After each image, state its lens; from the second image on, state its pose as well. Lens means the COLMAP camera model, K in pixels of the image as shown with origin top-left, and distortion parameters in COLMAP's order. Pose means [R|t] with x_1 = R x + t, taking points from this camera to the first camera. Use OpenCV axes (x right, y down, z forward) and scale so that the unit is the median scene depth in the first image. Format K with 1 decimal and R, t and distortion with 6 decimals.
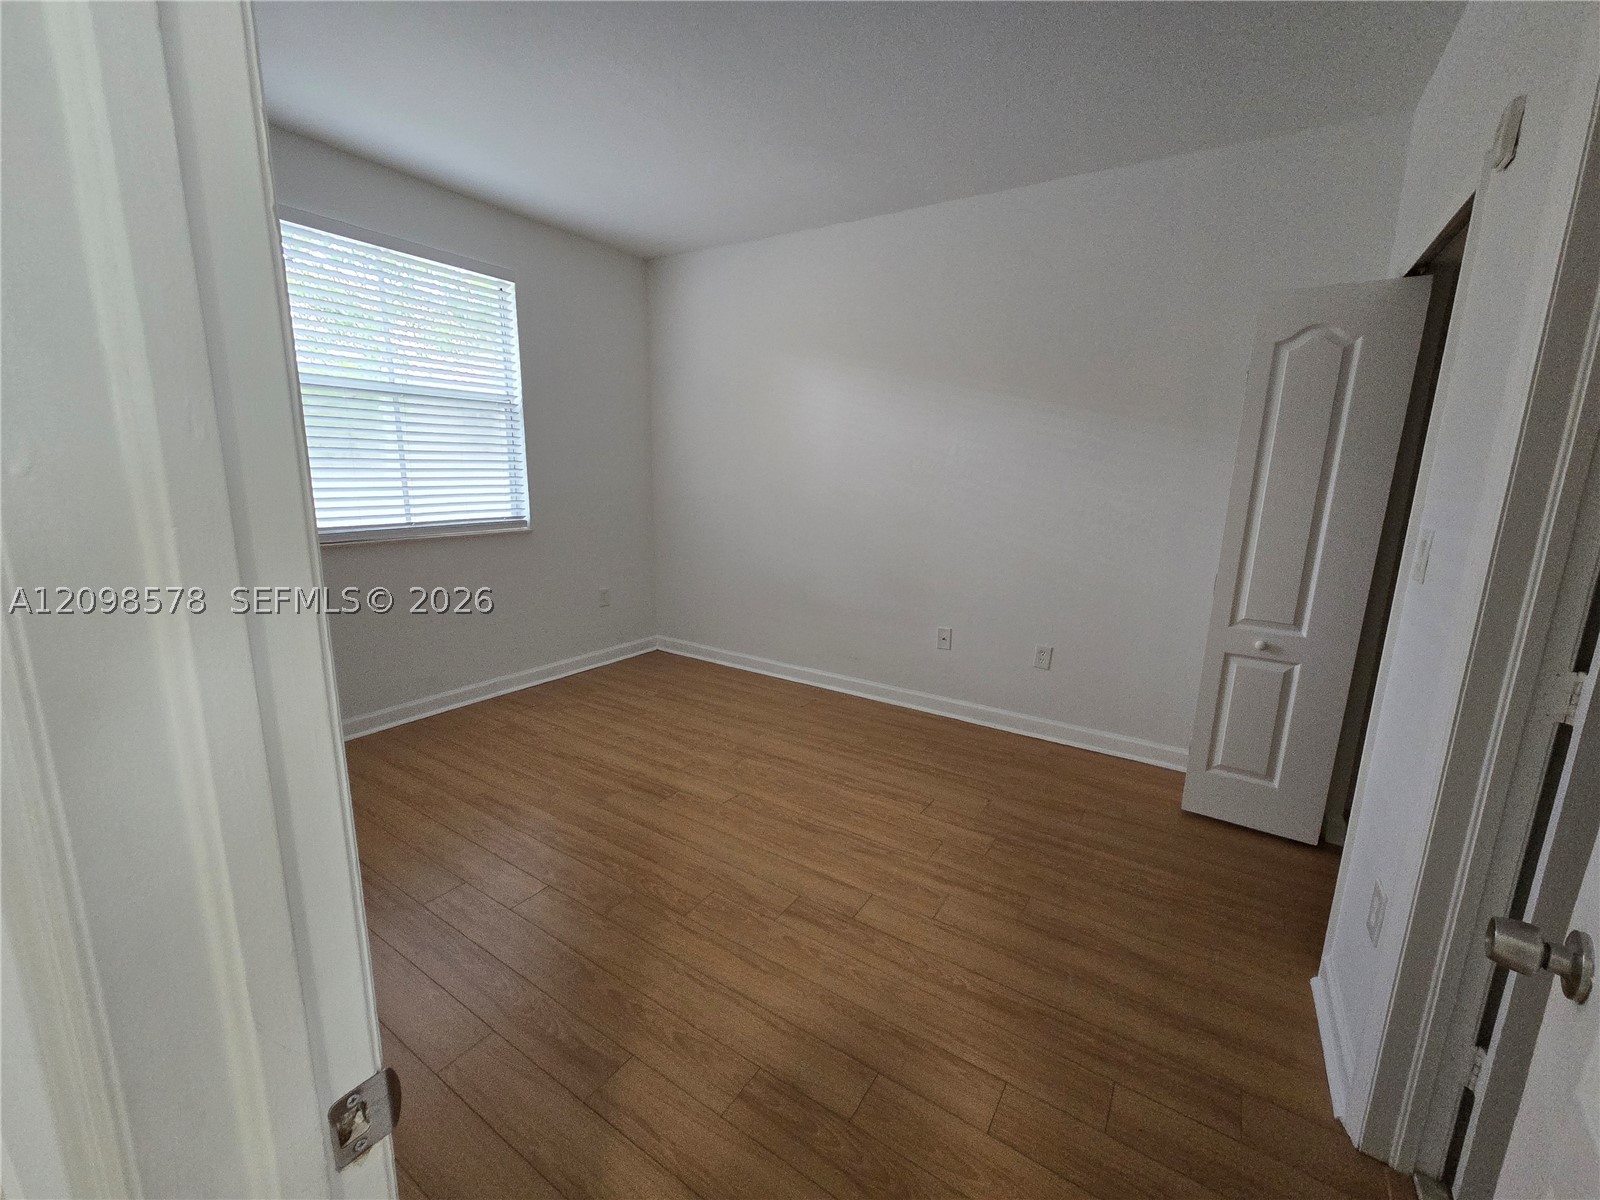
lens RADIAL K [[657.9, 0, 801.5], [0, 657.9, 601.4], [0, 0, 1]] dist [0.005127, -0.001671]
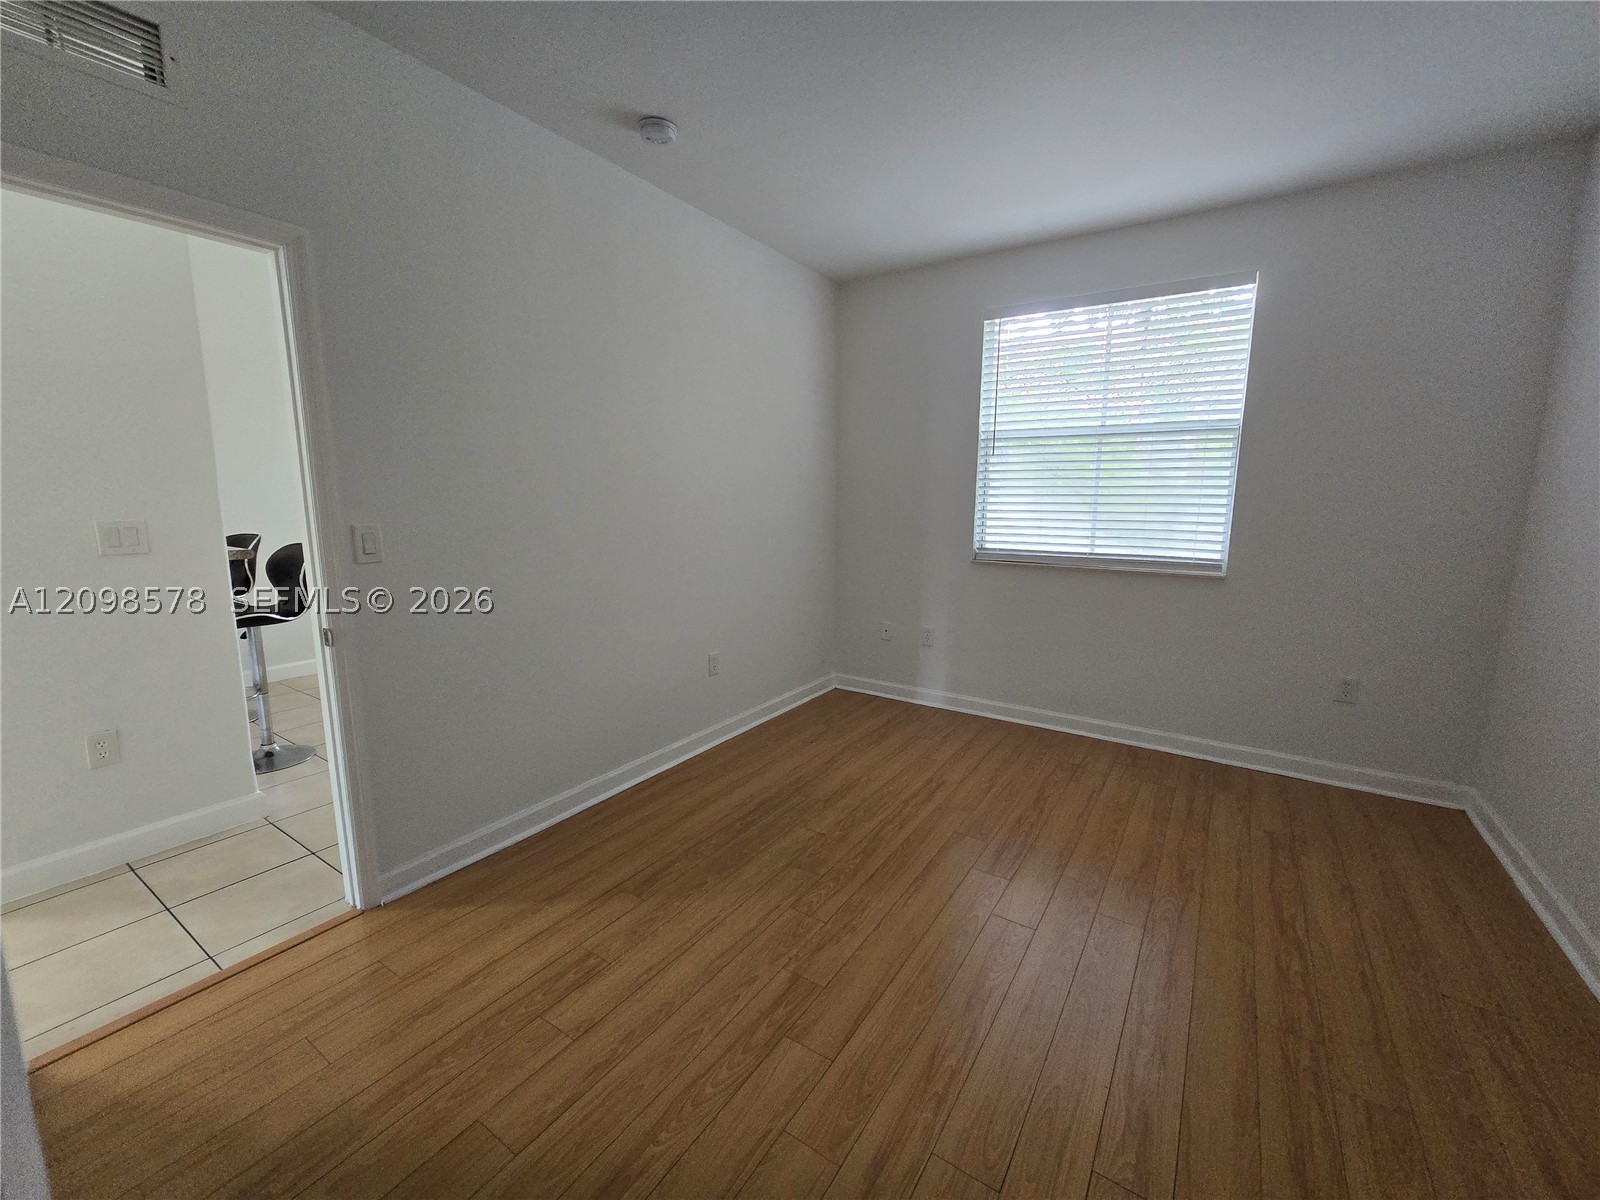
lens RADIAL K [[657.9, 0, 802.7], [0, 657.9, 596.6], [0, 0, 1]] dist [0.005127, -0.001671]
pose [[-0.005850, 0.133310, -0.991057, 0.492546], [-0.207320, 0.969379, 0.131617, -0.095927], [0.978256, 0.206236, 0.021967, 0.538825]]
